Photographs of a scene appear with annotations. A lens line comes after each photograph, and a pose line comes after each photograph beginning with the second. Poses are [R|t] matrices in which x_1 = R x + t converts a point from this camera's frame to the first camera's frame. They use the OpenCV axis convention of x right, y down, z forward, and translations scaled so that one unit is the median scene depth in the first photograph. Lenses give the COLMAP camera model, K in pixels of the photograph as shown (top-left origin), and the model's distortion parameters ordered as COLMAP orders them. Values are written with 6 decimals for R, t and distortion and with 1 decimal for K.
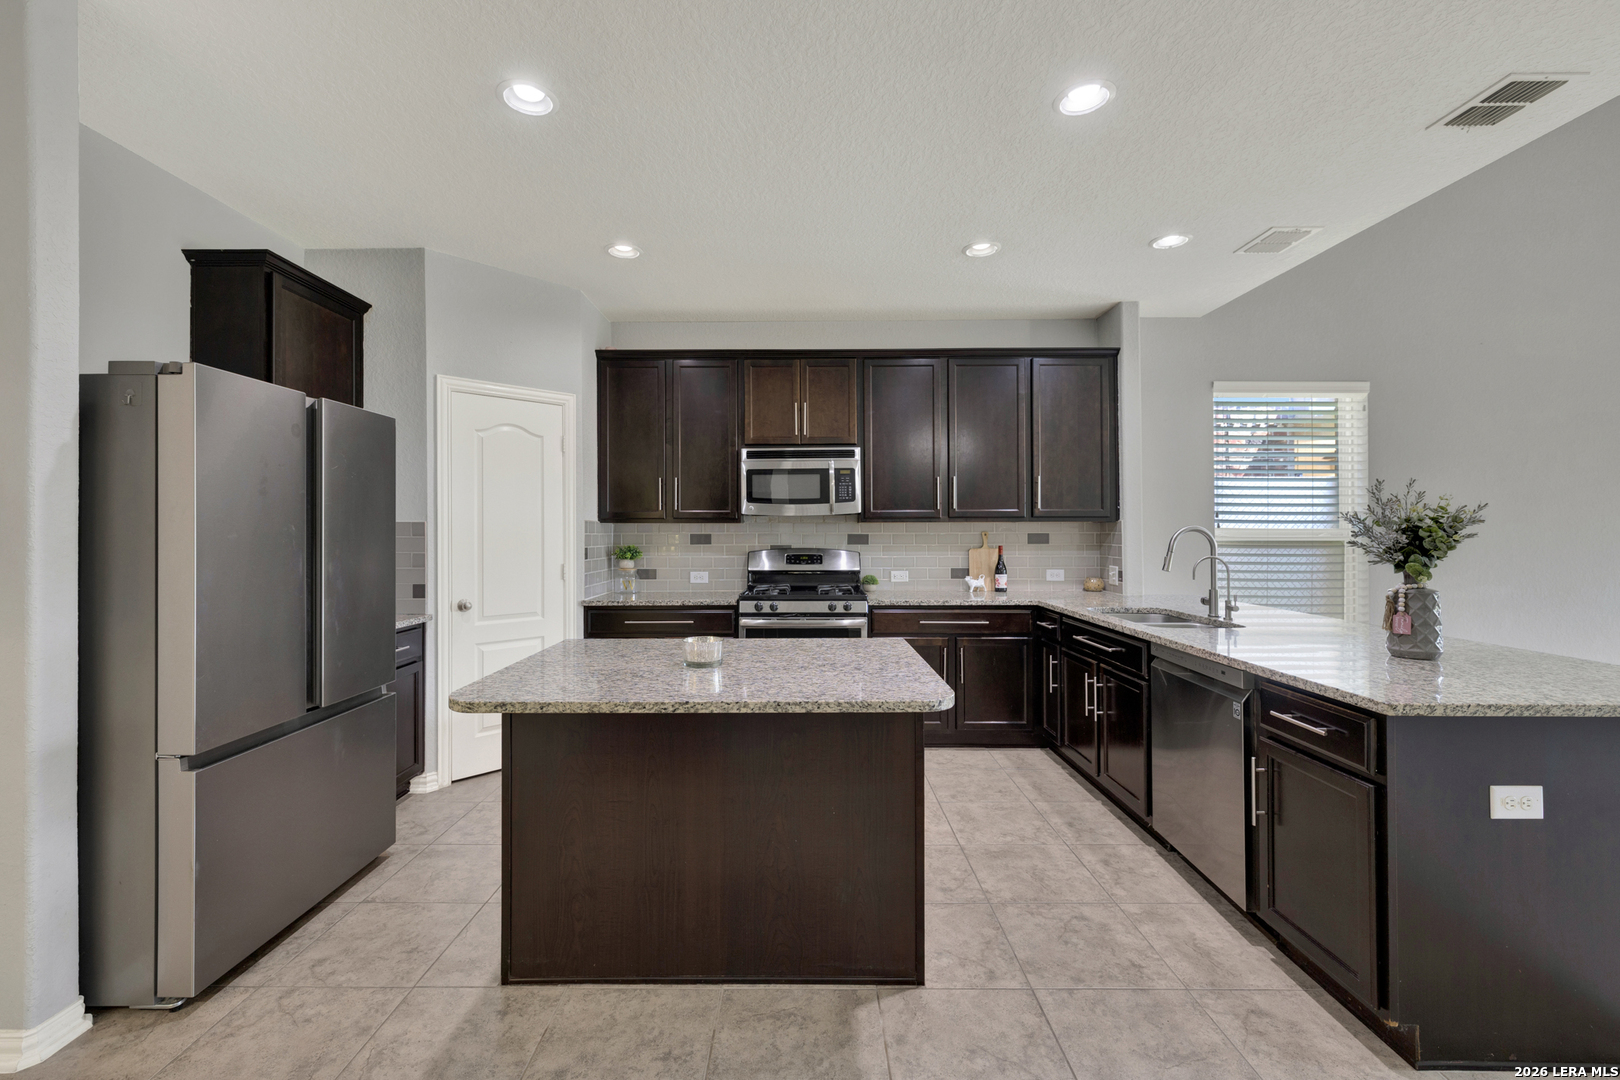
lens RADIAL K [[677.9, 0, 797.8], [0, 677.9, 526.0], [0, 0, 1]] dist [0.001870, 0.000260]
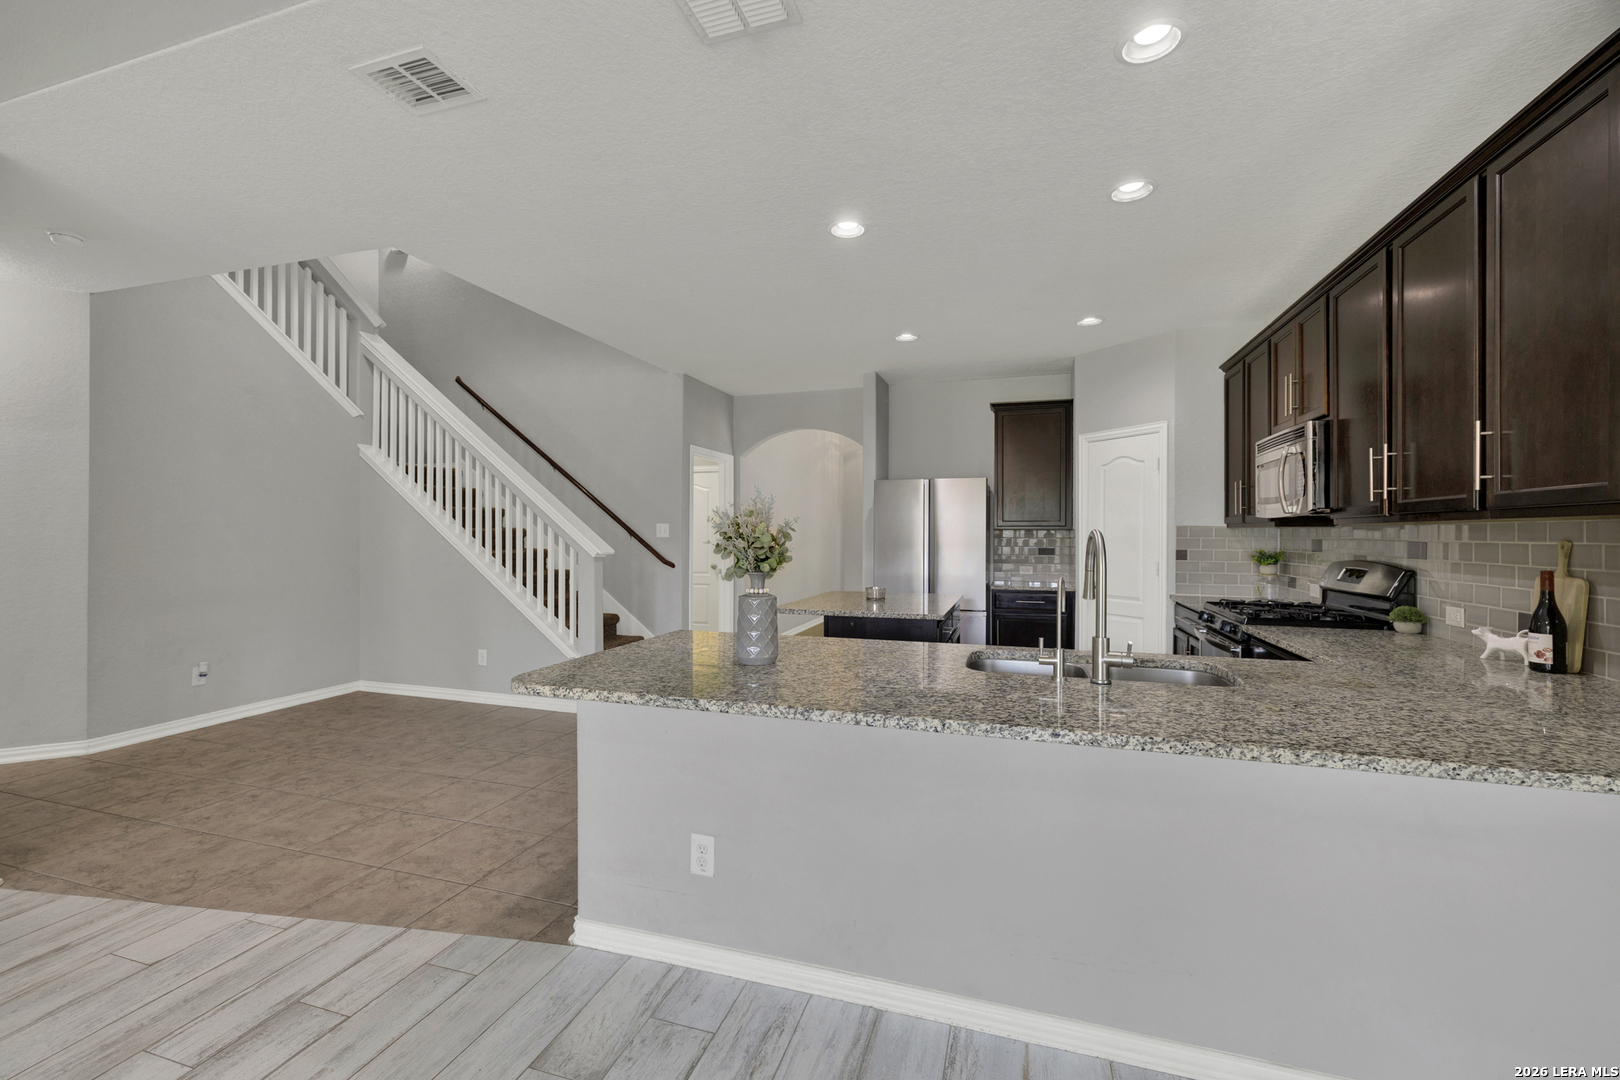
lens RADIAL K [[677.9, 0, 801.2], [0, 677.9, 540.3], [0, 0, 1]] dist [0.001870, 0.000260]
pose [[-0.295842, 0.008927, -0.955195, 1.000234], [0.003992, 0.999959, 0.008109, 0.003327], [0.955229, -0.001415, -0.295866, 0.736863]]
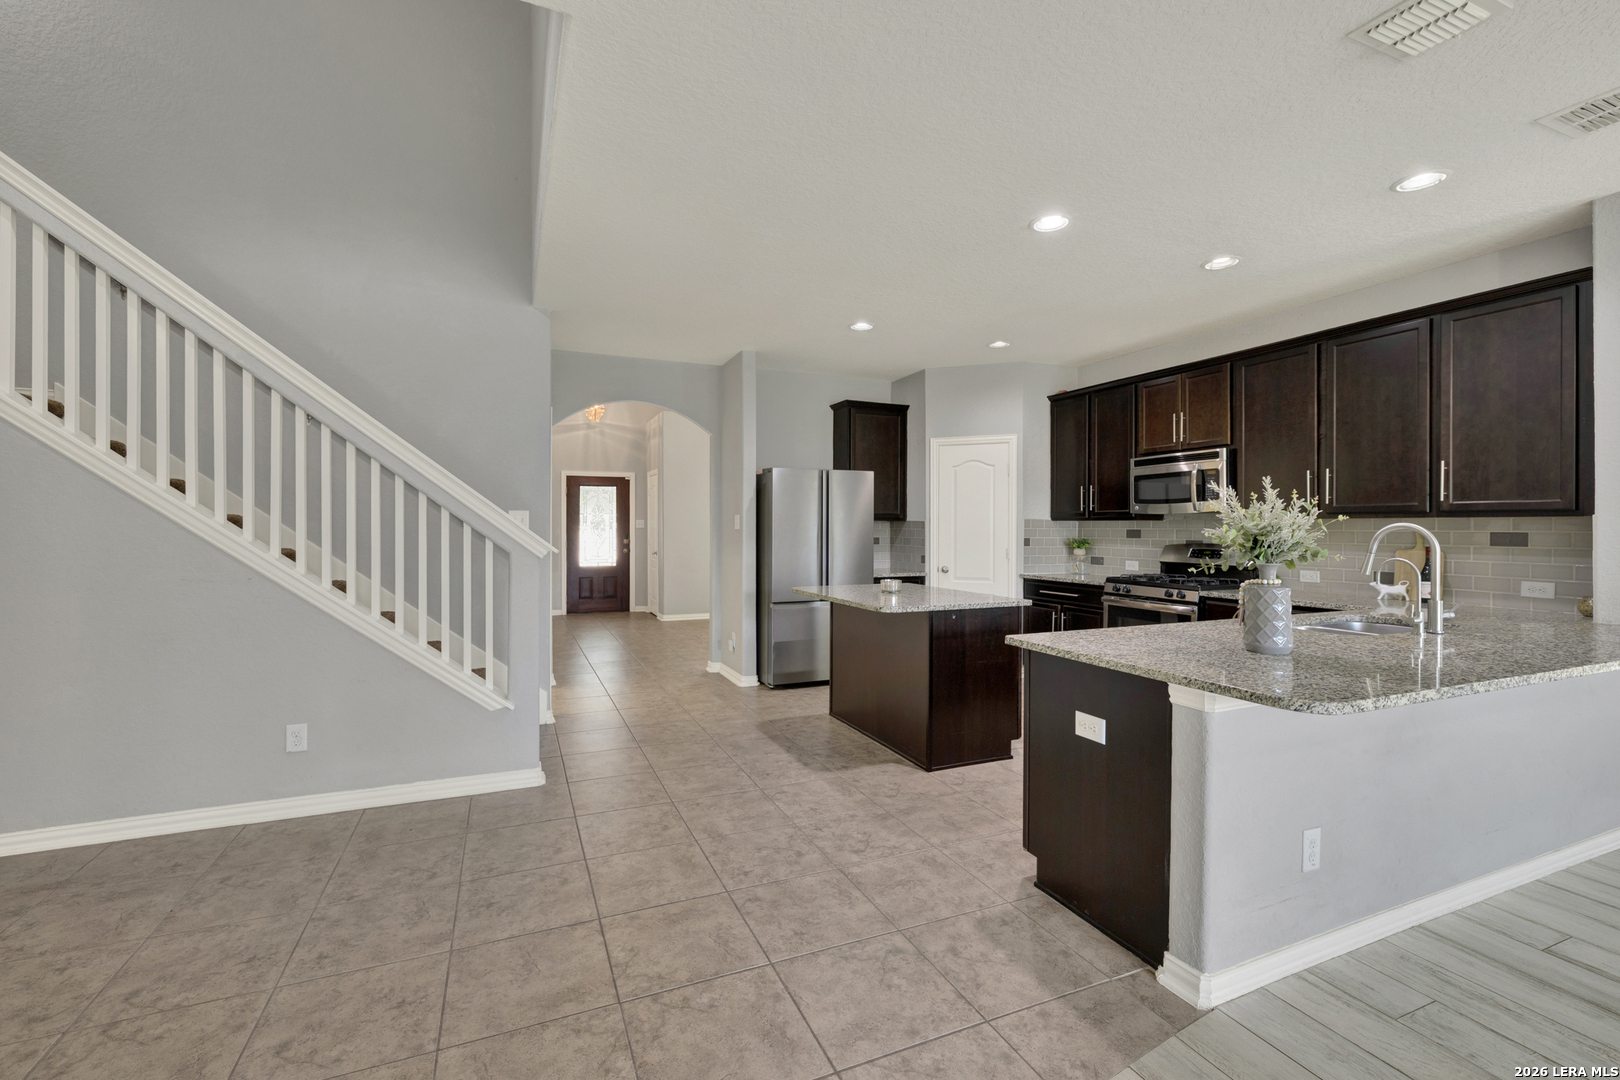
lens RADIAL K [[688.6, 0, 797.5], [0, 688.6, 528.4], [0, 0, 1]] dist [0.003900, 0.000633]
pose [[0.395823, 0.006053, -0.918307, 0.859180], [0.001755, 0.999971, 0.007348, -0.000490], [0.918325, -0.004520, 0.395801, -0.031852]]
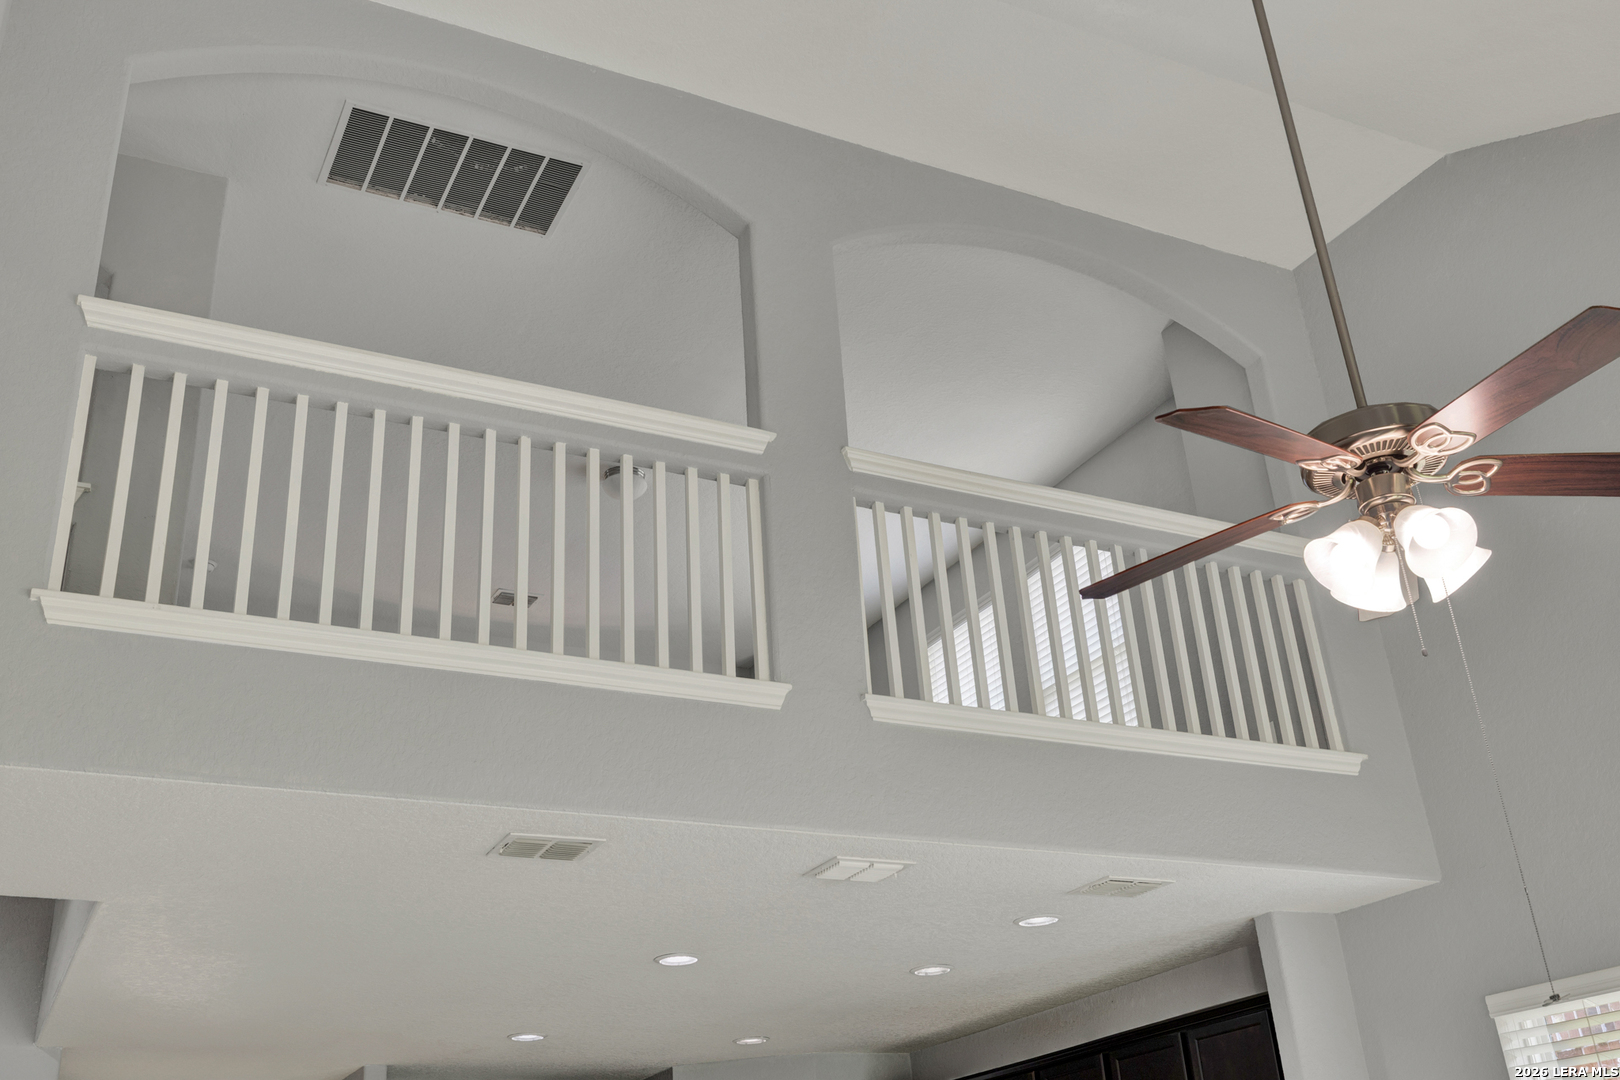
lens RADIAL K [[1546.6, 0, 800.2], [0, 1546.6, 534.3], [0, 0, 1]] dist [0.007898, 0.000000]
pose [[0.459969, -0.417945, -0.783422, 1.674289], [0.061343, 0.895146, -0.441532, -0.037788], [0.885813, 0.155034, 0.437377, -0.073620]]
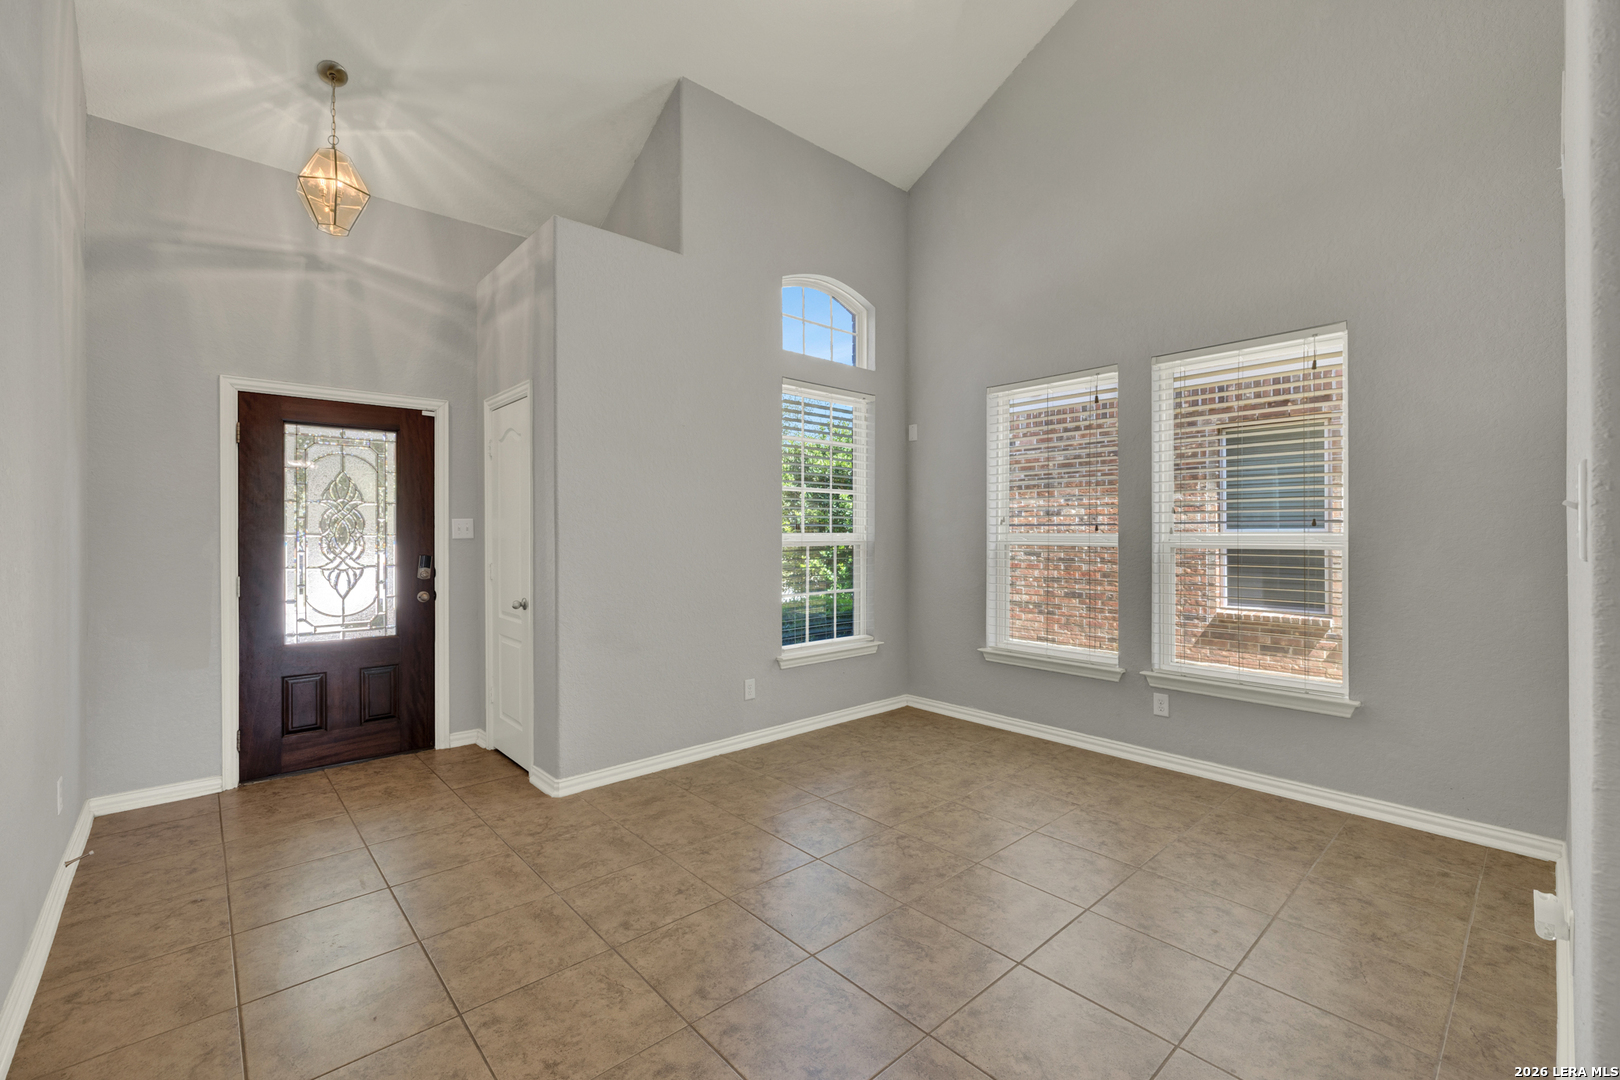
lens RADIAL K [[688.6, 0, 796.0], [0, 688.6, 540.1], [0, 0, 1]] dist [0.003900, 0.000633]
pose [[0.697605, 0.002939, -0.716476, -0.662340], [0.003274, 0.999968, 0.007290, 0.011761], [0.716475, -0.007431, 0.697573, 0.083659]]
